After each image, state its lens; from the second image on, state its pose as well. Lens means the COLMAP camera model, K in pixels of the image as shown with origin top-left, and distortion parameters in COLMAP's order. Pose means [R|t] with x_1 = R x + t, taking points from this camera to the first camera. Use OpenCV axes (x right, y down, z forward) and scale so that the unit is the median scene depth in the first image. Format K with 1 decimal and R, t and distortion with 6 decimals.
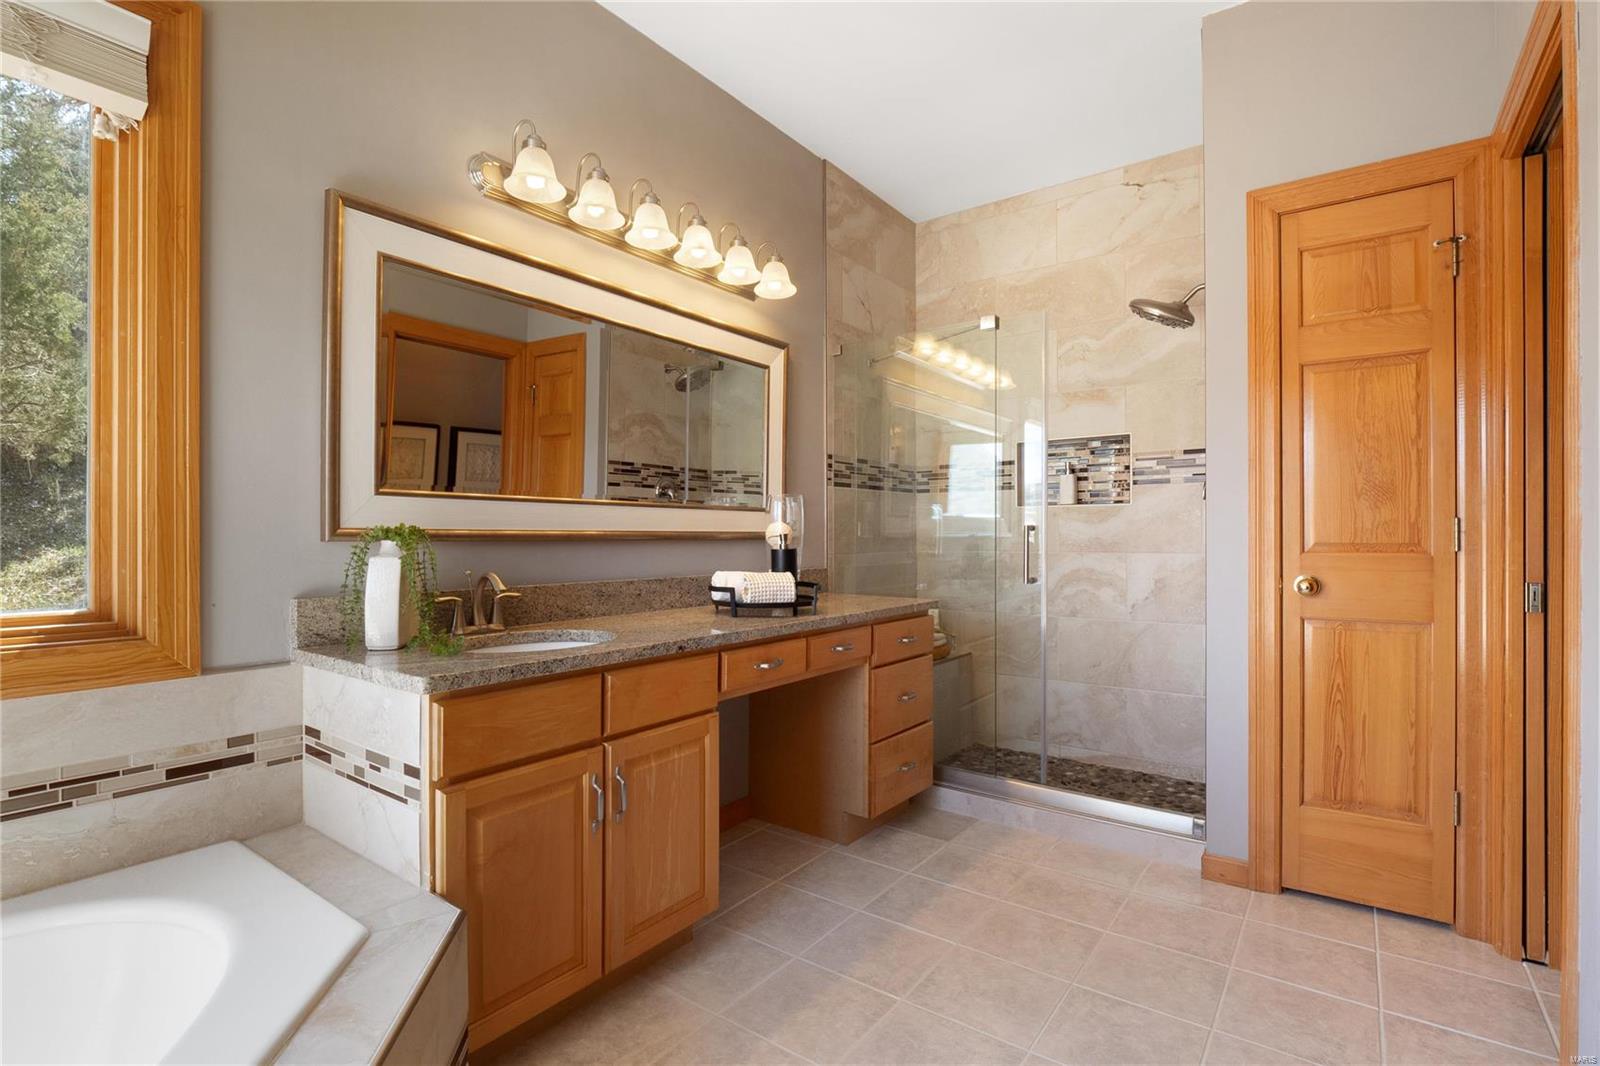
lens RADIAL K [[760.3, 0, 799.0], [0, 760.3, 523.4], [0, 0, 1]] dist [-0.008712, 0.000148]
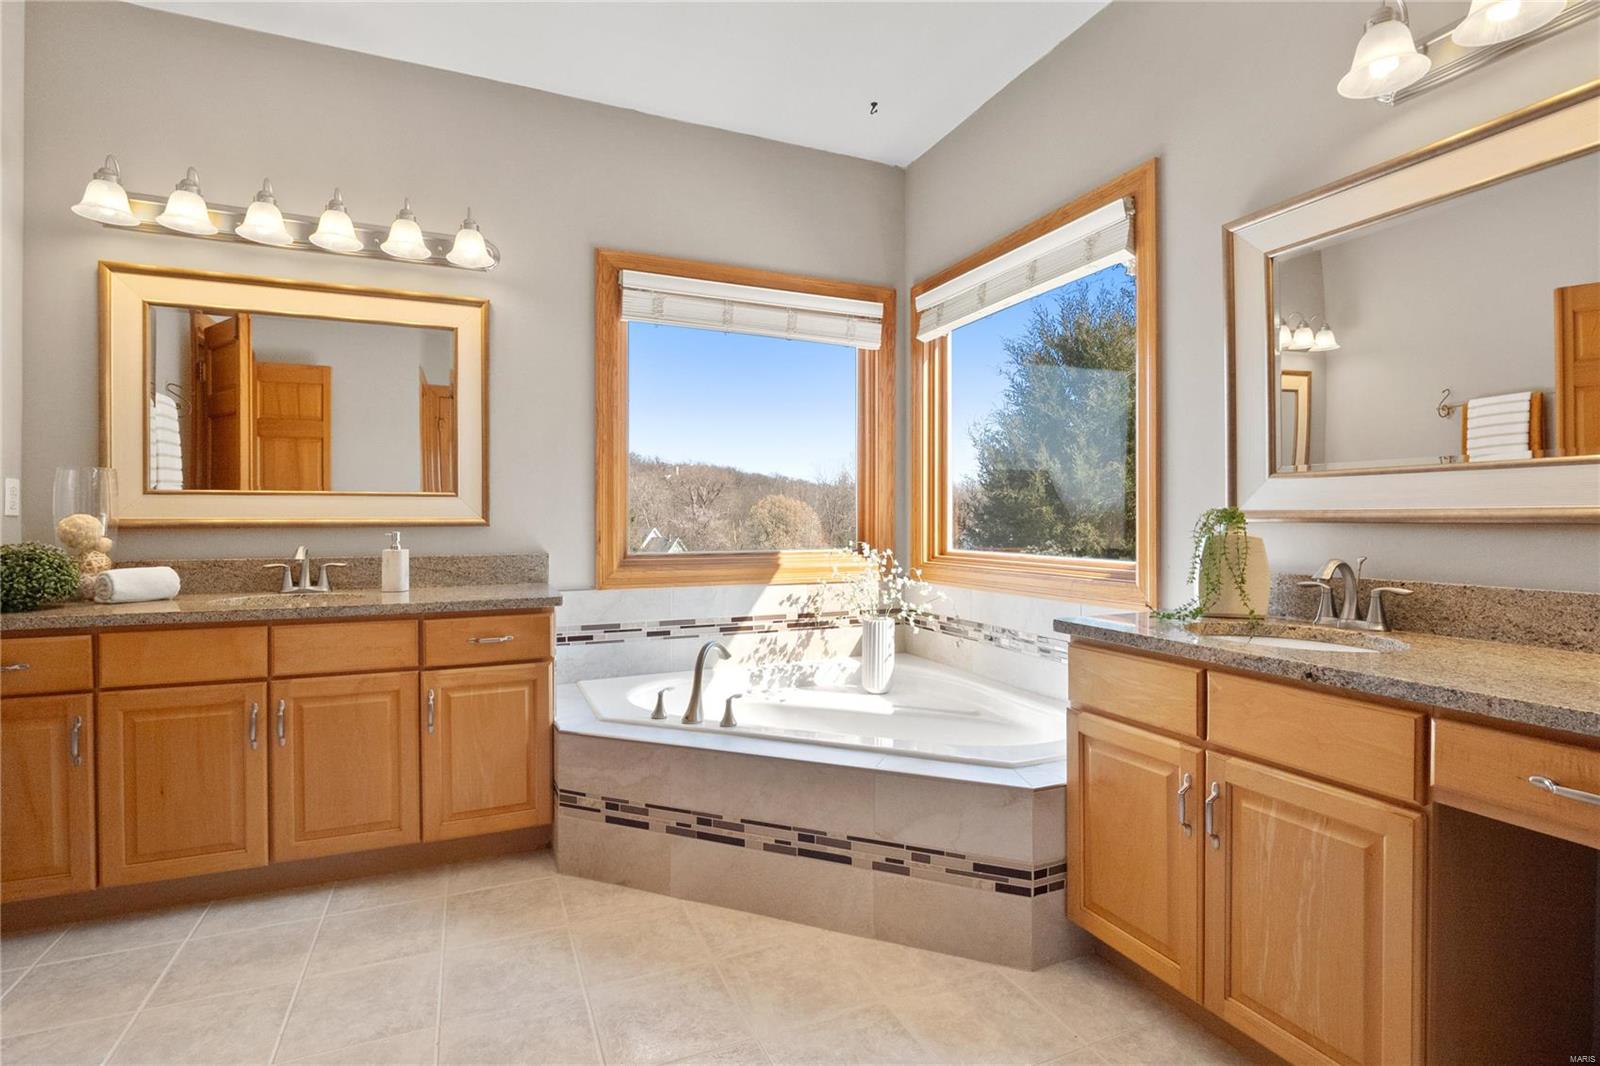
lens RADIAL K [[760.3, 0, 799.0], [0, 760.3, 523.4], [0, 0, 1]] dist [-0.008712, 0.000148]
pose [[-0.505308, 0.004577, -0.862927, 0.693535], [0.016062, 0.999863, -0.004102, 0.018535], [0.862790, -0.015933, -0.505312, 0.957512]]
